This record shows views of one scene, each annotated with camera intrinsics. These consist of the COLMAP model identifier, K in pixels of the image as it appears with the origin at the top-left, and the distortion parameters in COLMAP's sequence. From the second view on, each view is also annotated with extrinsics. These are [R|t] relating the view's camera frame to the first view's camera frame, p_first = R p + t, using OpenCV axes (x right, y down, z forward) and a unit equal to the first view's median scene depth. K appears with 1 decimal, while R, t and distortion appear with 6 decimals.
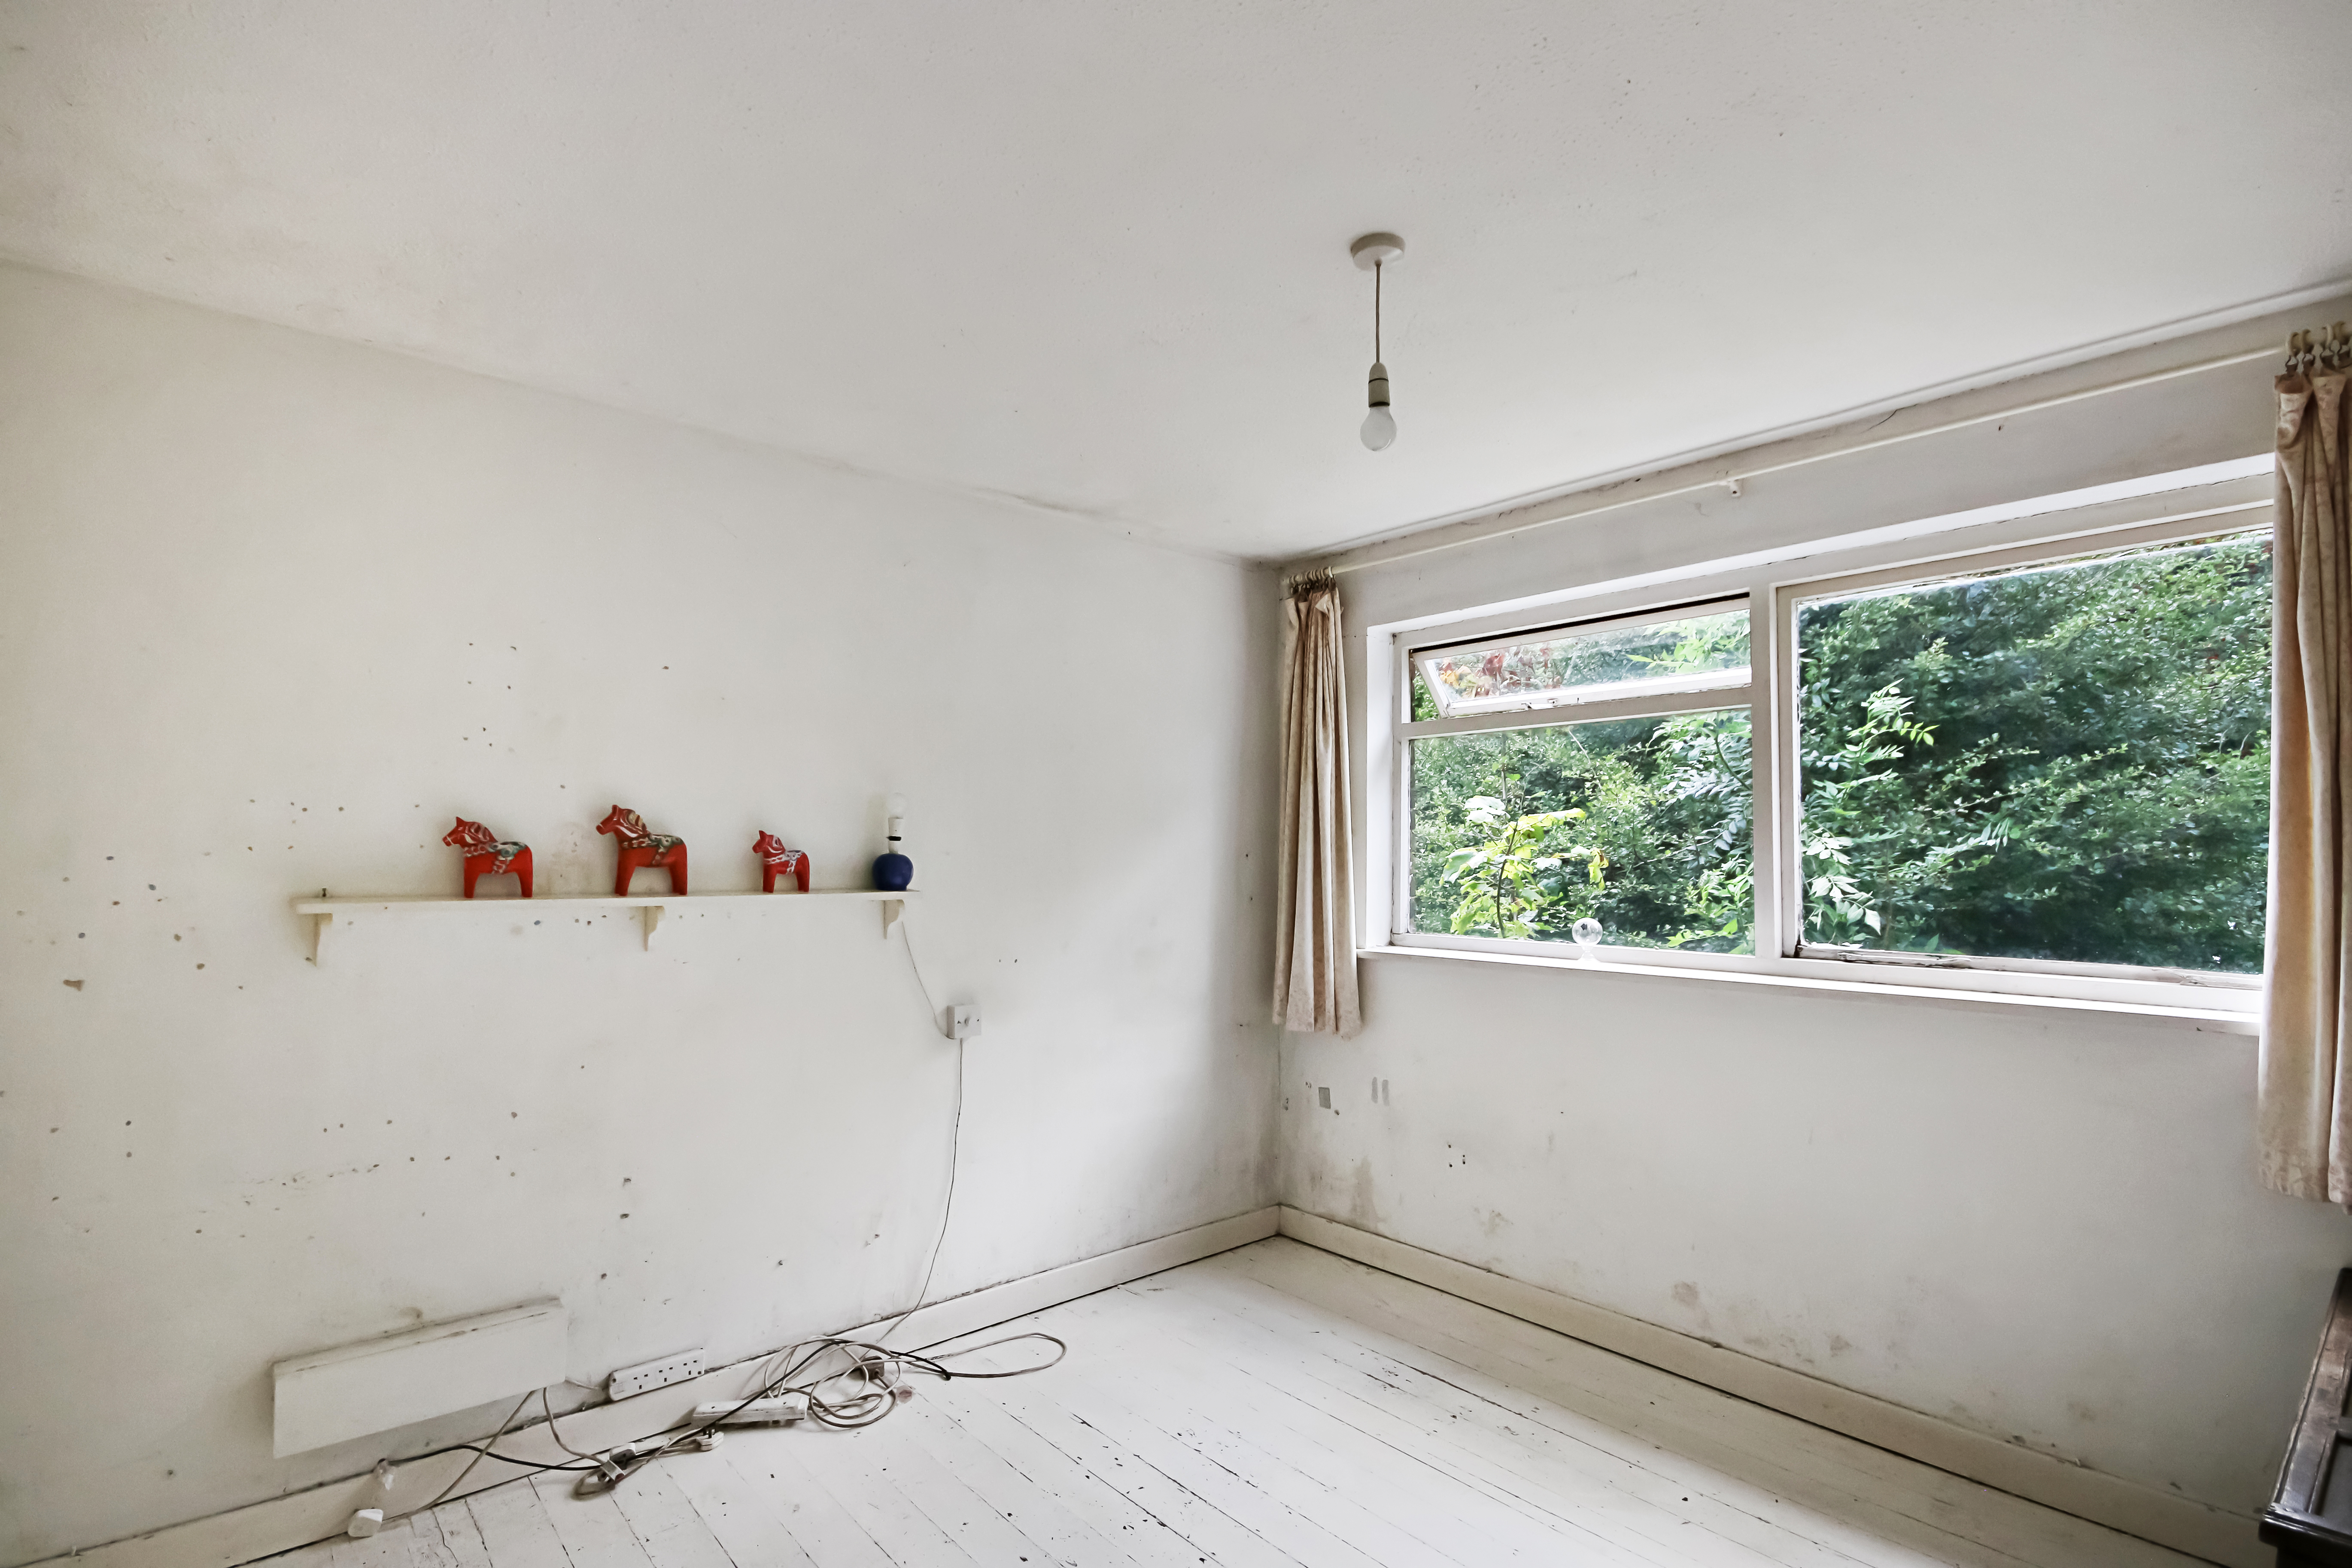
lens RADIAL K [[1105.5, 0, 1181.4], [0, 1105.5, 790.9], [0, 0, 1]] dist [-0.026373, -0.001492]
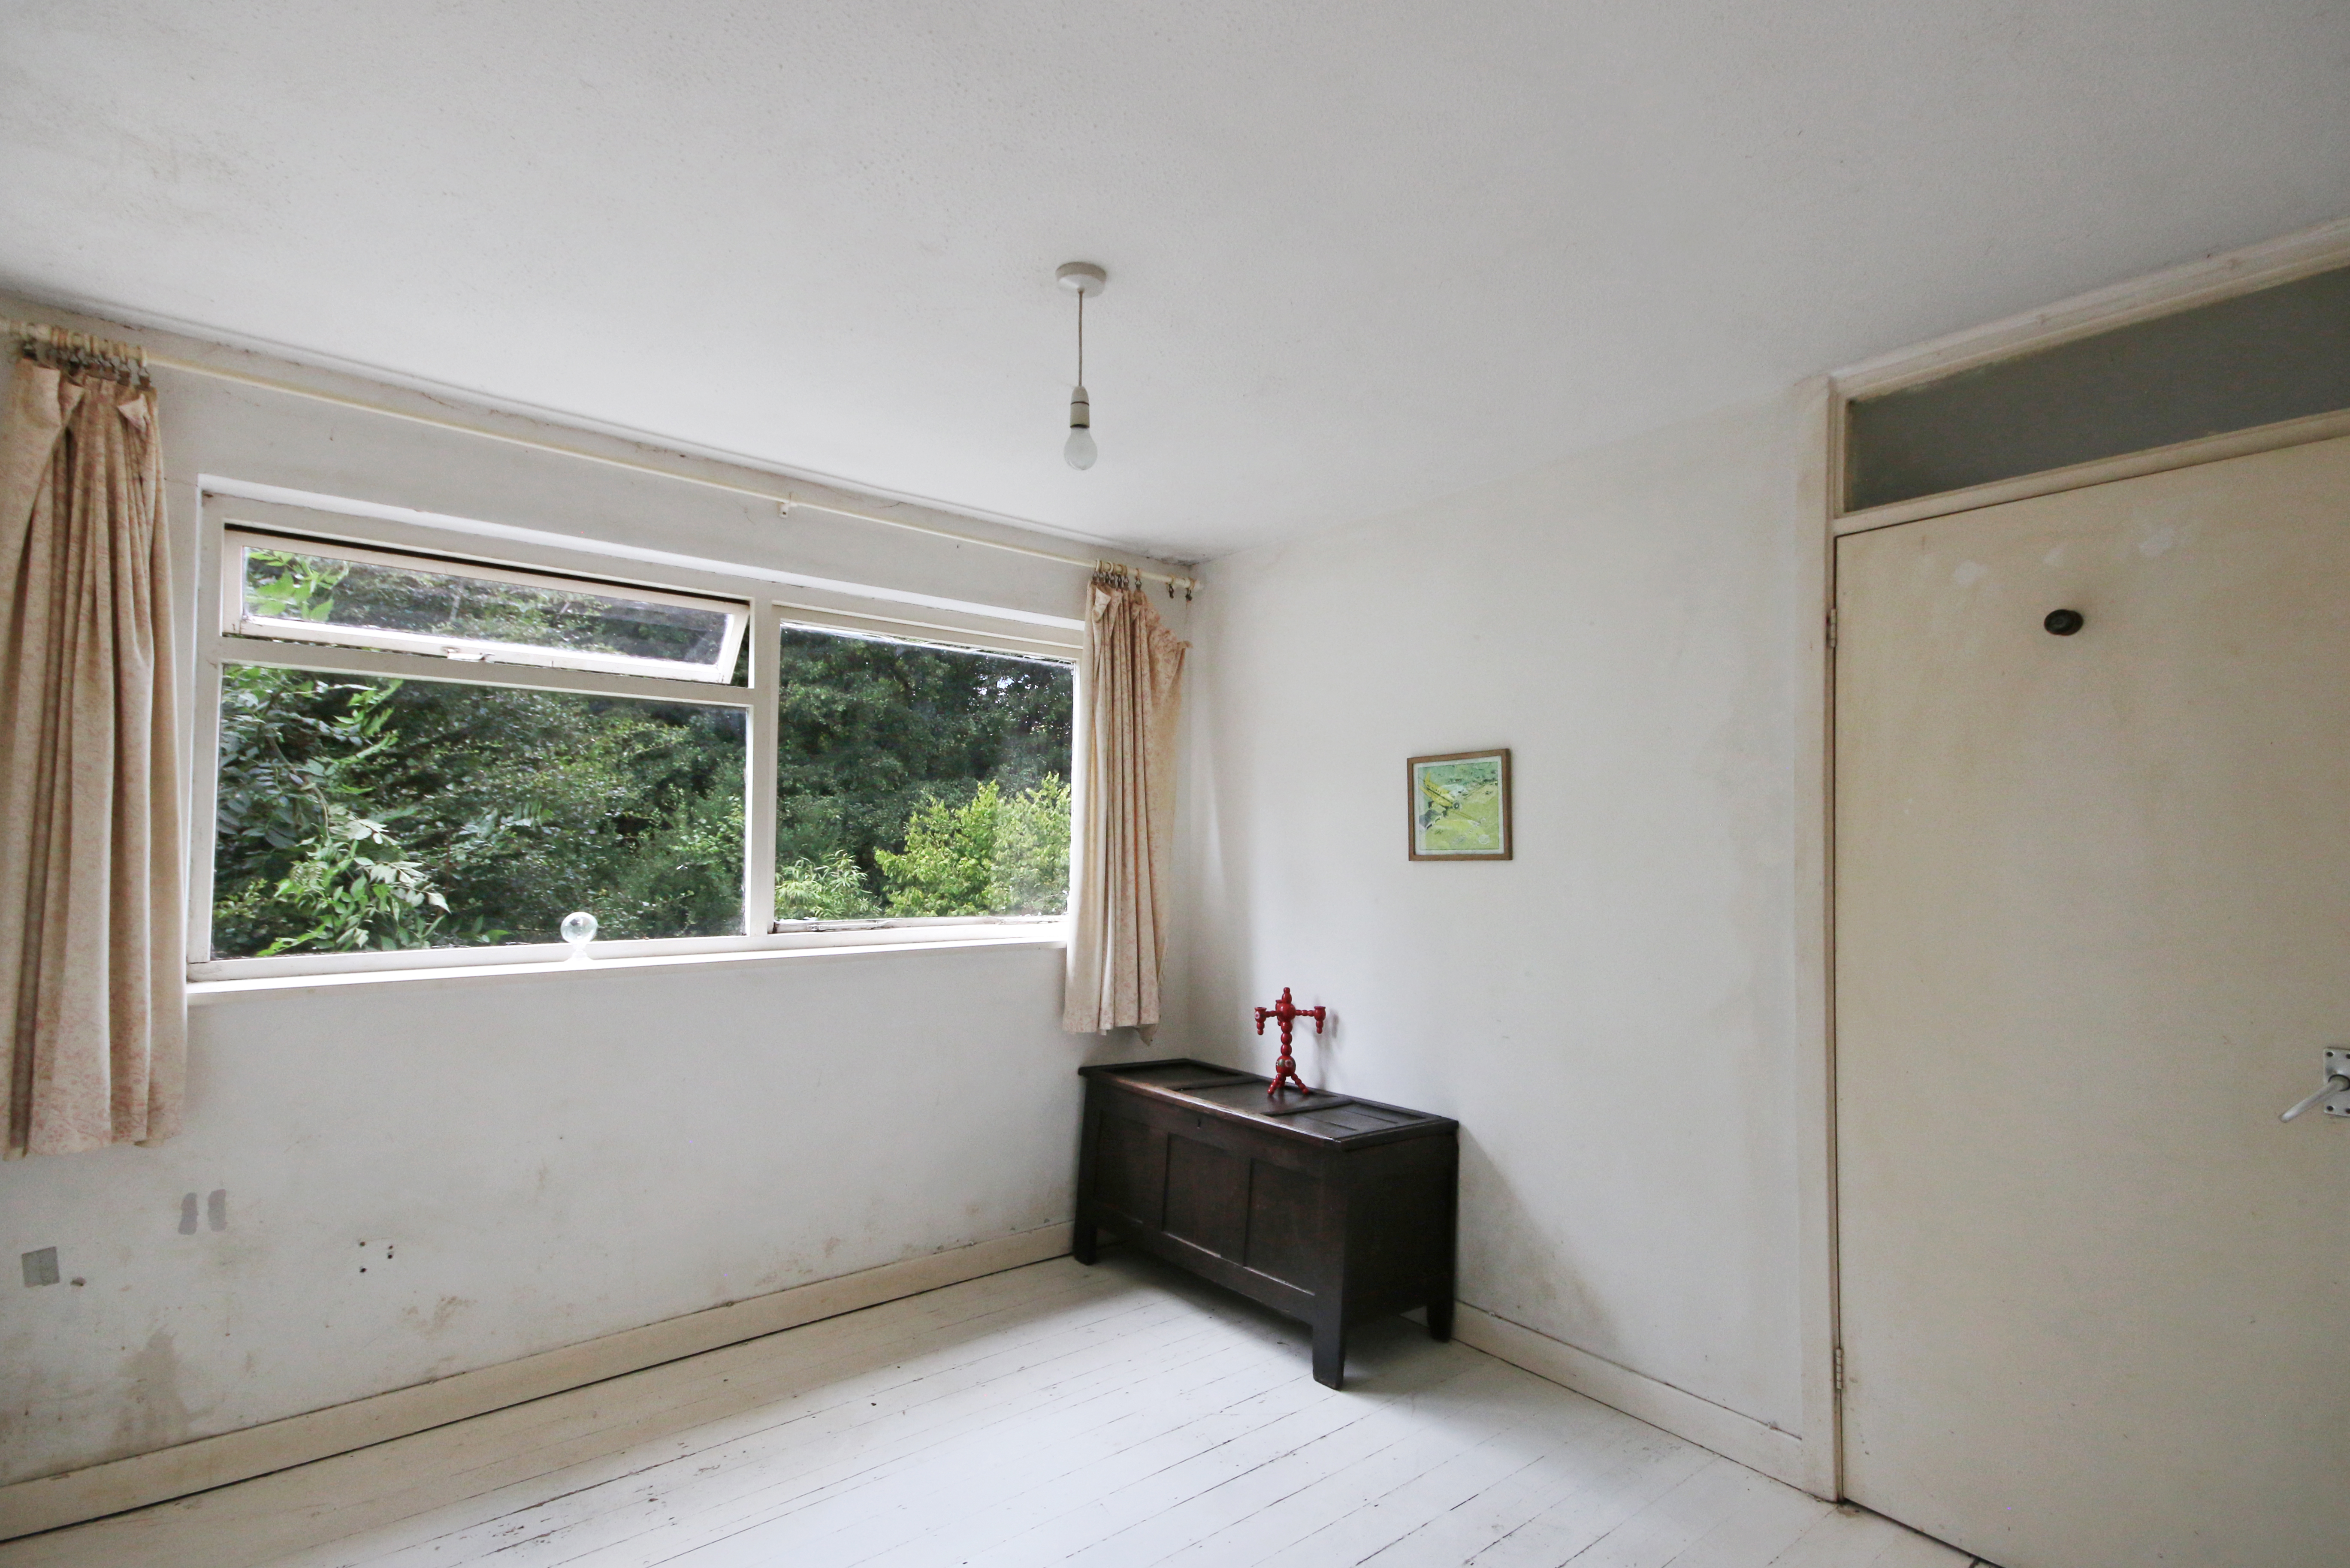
lens RADIAL K [[1104.7, 0, 1179.1], [0, 1104.7, 798.6], [0, 0, 1]] dist [-0.026373, -0.001492]
pose [[-0.015133, 0.035637, 0.999250, -0.555676], [-0.065168, 0.997205, -0.036551, 0.025324], [-0.997760, -0.065672, -0.012768, 0.565296]]
